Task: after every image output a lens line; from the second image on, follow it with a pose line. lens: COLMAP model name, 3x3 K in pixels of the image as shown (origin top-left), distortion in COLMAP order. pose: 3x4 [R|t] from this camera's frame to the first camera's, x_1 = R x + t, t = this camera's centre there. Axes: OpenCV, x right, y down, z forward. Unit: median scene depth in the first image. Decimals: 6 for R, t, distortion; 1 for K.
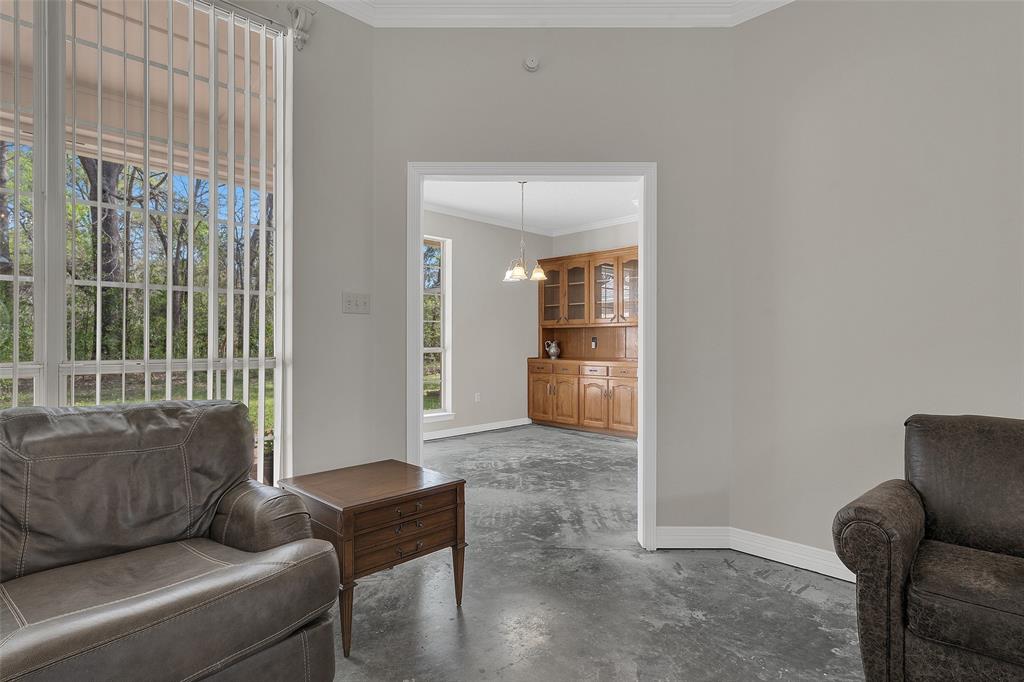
lens RADIAL K [[530.5, 0, 512.0], [0, 530.5, 341.0], [0, 0, 1]] dist [-0.003087, -0.000261]
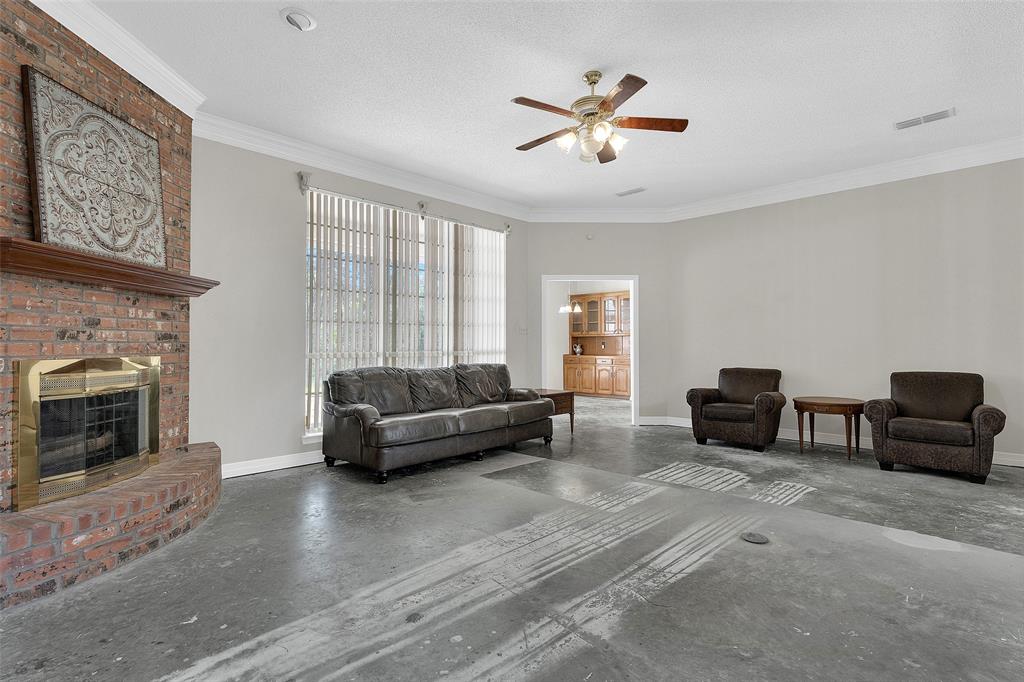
lens RADIAL K [[498.5, 0, 509.4], [0, 498.5, 344.2], [0, 0, 1]] dist [-0.001076, 0.000514]
pose [[0.999994, -0.003178, 0.001478, -0.152375], [0.003179, 0.999995, -0.000600, -0.000439], [-0.001477, 0.000605, 0.999999, -0.601525]]
